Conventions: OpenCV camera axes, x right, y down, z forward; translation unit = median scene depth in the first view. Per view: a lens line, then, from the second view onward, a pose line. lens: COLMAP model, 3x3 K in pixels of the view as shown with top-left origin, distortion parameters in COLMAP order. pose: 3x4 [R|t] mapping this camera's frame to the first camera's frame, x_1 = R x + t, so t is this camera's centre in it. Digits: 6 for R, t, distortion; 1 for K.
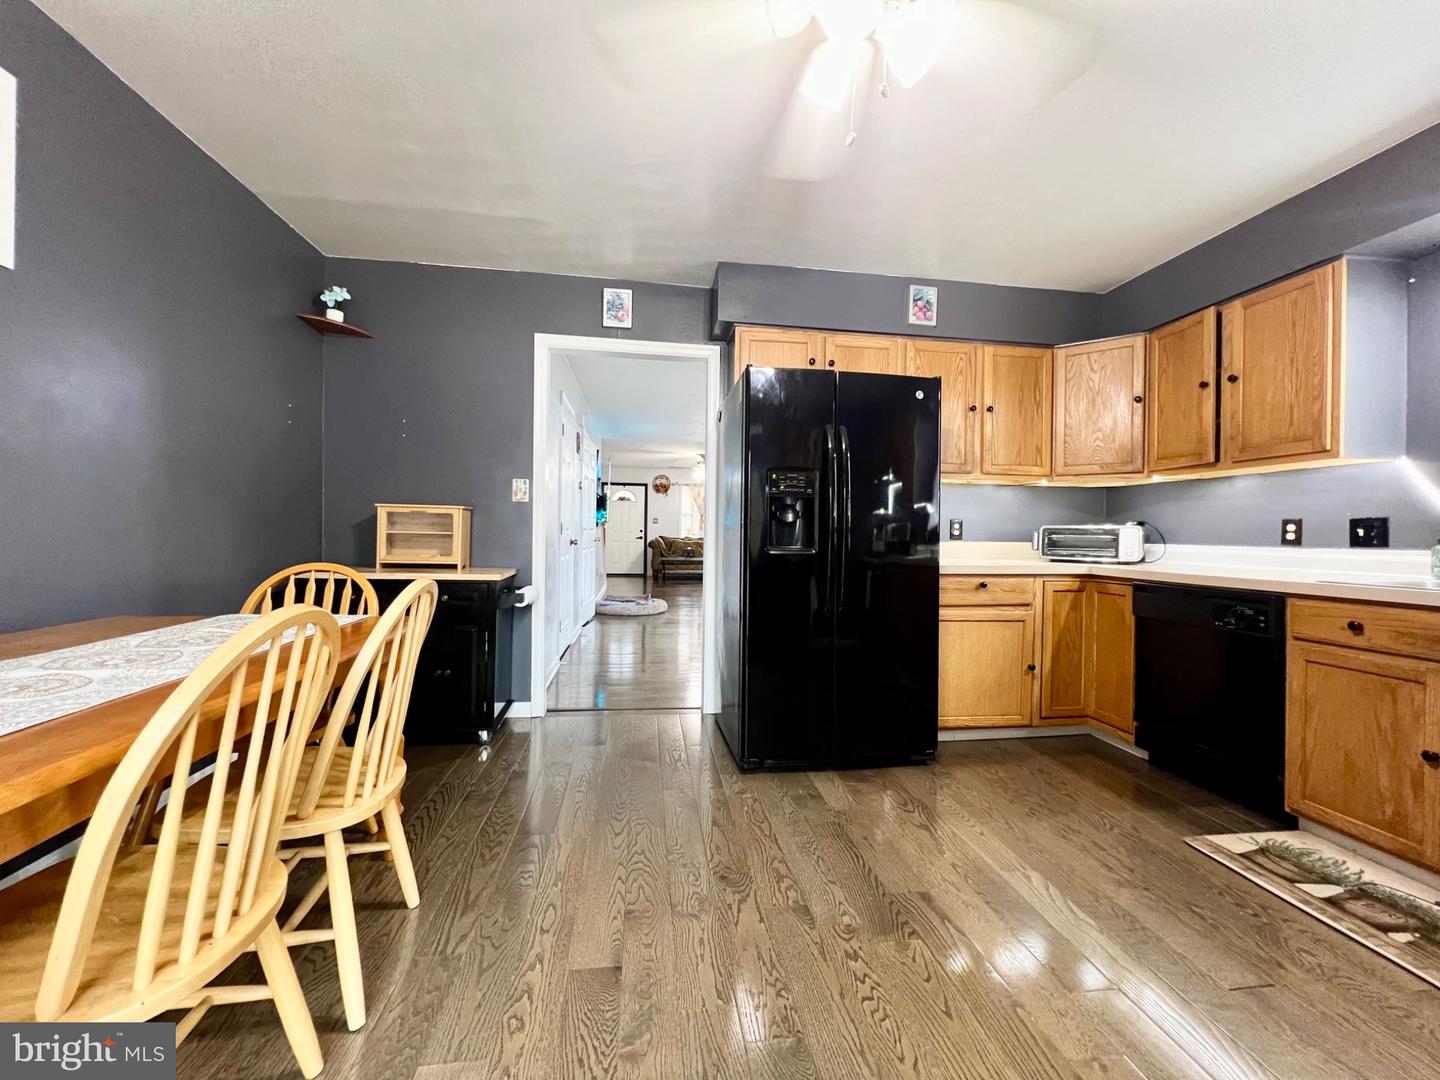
lens RADIAL K [[576.1, 0, 721.6], [0, 576.1, 535.7], [0, 0, 1]] dist [0.001706, -0.000462]
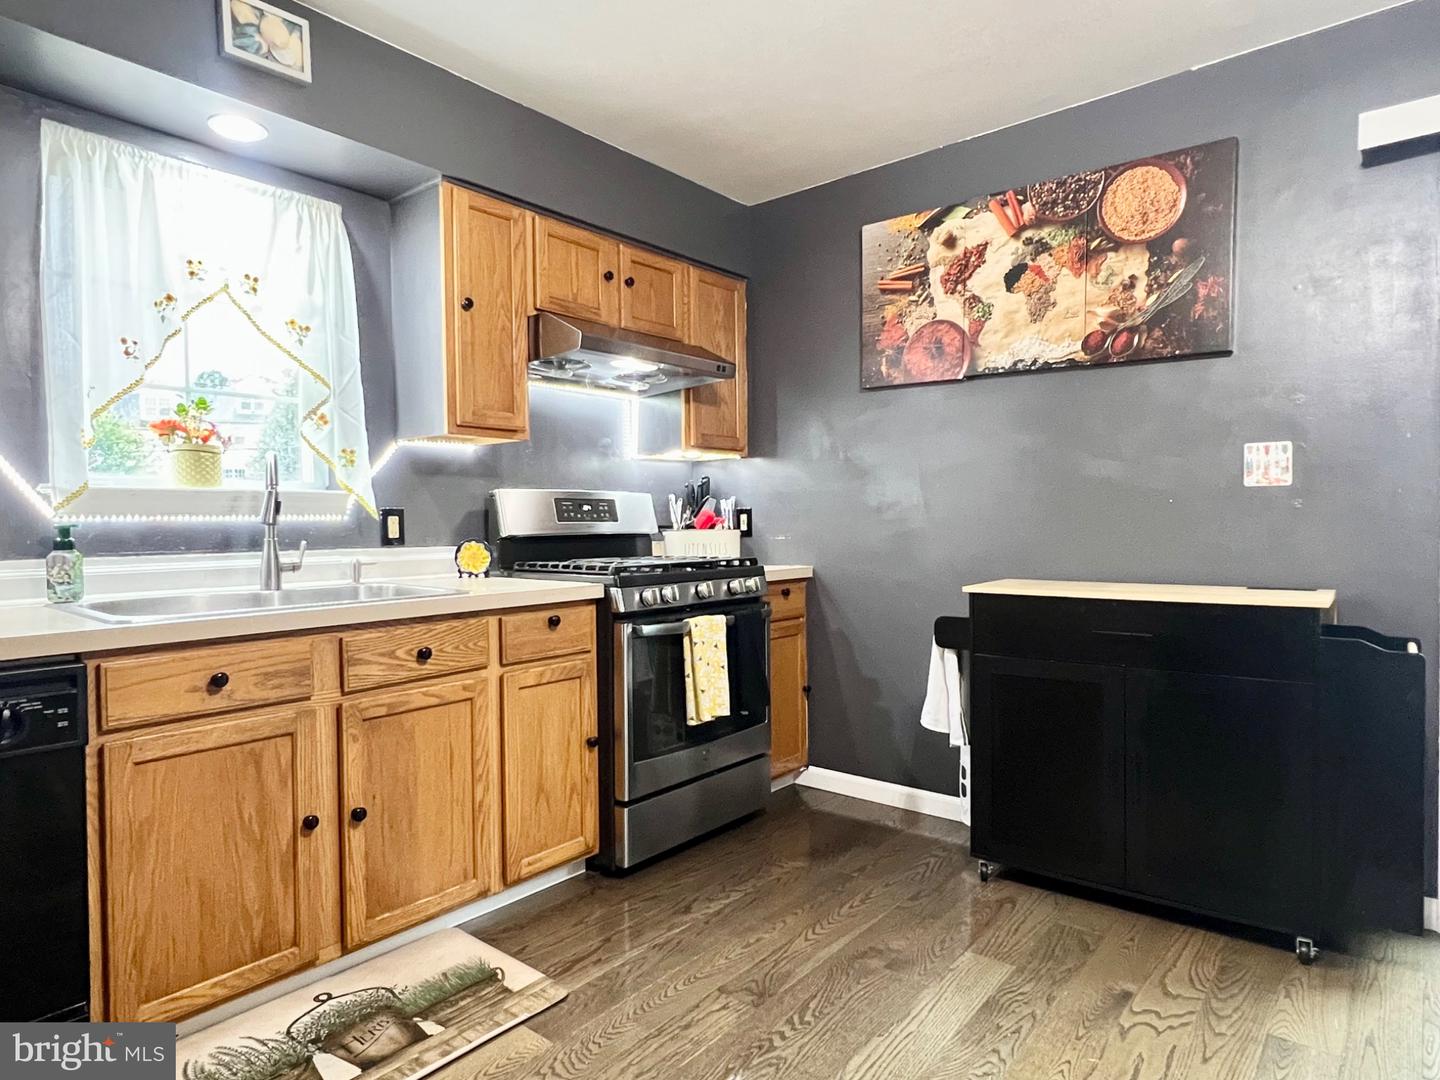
lens RADIAL K [[858.7, 0, 713.5], [0, 858.7, 540.8], [0, 0, 1]] dist [0.000494, -0.000183]
pose [[-0.672511, -0.027544, 0.739574, 0.014141], [0.001551, 0.999253, 0.038626, -0.025632], [-0.740085, 0.027124, -0.671966, 0.890608]]
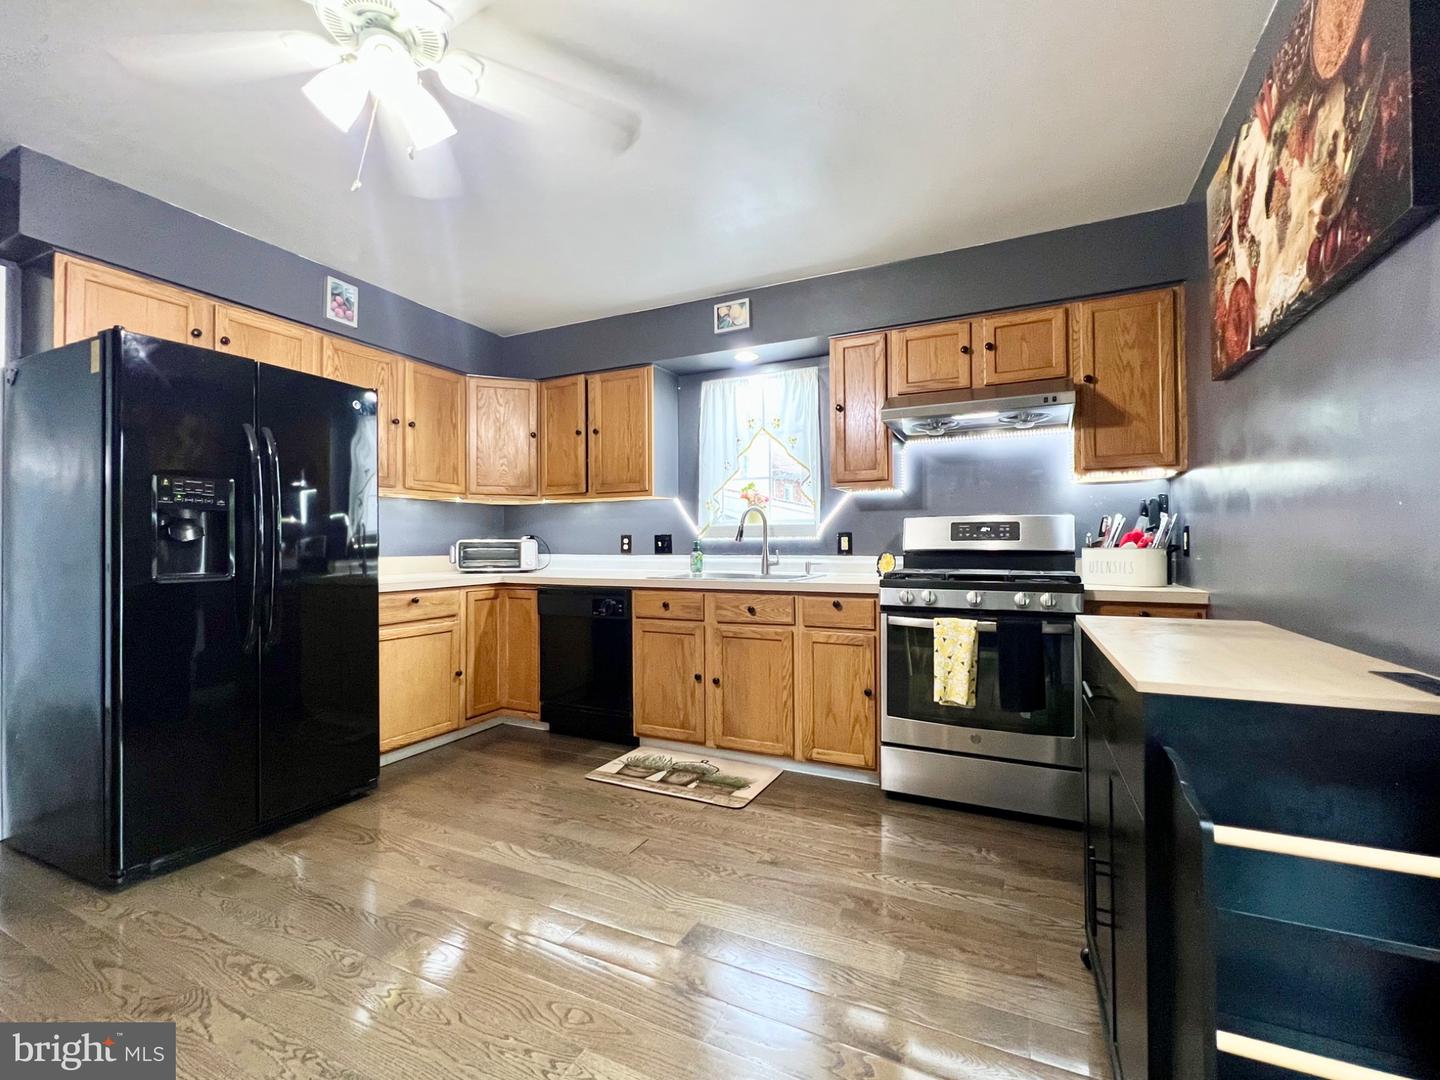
lens RADIAL K [[635.7, 0, 713.1], [0, 635.7, 537.7], [0, 0, 1]] dist [0.003447, -0.000408]
pose [[0.565652, -0.007798, 0.824607, -0.190172], [0.015556, 0.999878, -0.001215, -0.016806], [-0.824498, 0.013514, 0.565704, -0.068668]]
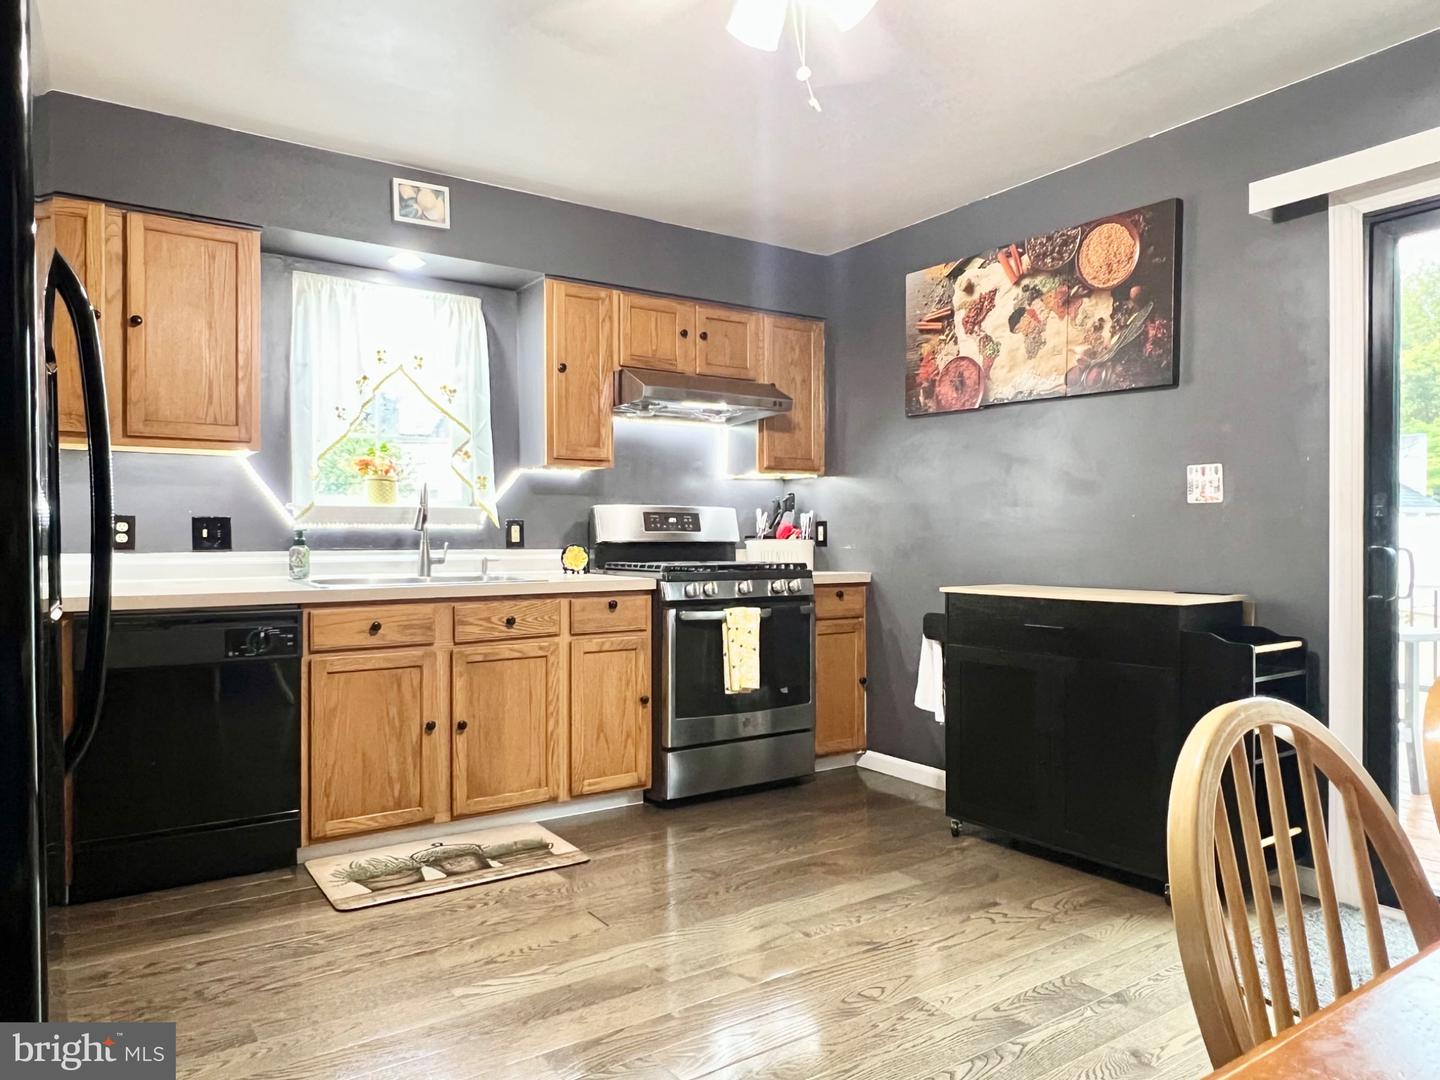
lens RADIAL K [[975.8, 0, 707.4], [0, 975.8, 544.0], [0, 0, 1]] dist [0.002873, -0.003018]
pose [[-0.436940, -0.023339, 0.899188, -0.525331], [-0.002769, 0.999693, 0.024602, -0.025947], [-0.899487, 0.008259, -0.436870, 0.887545]]
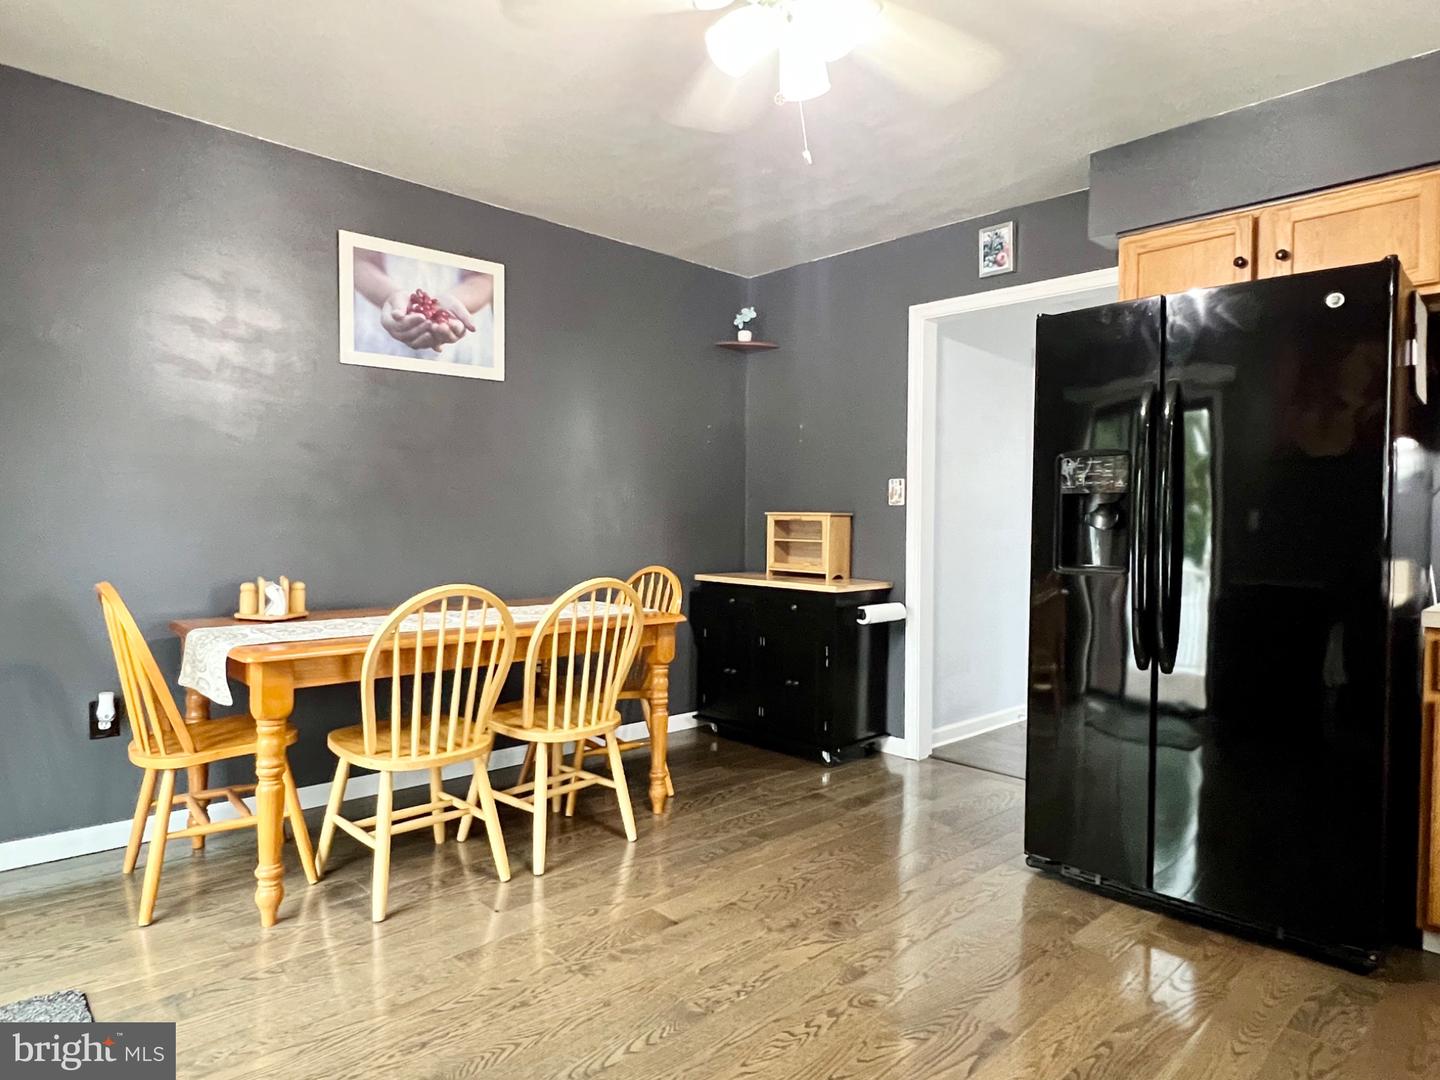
lens RADIAL K [[858.7, 0, 709.0], [0, 858.7, 536.3], [0, 0, 1]] dist [0.000494, -0.000183]
pose [[0.585952, 0.002335, -0.810342, 0.676682], [-0.008824, 0.999955, -0.003499, -0.006806], [0.810297, 0.009201, 0.585947, 0.025939]]
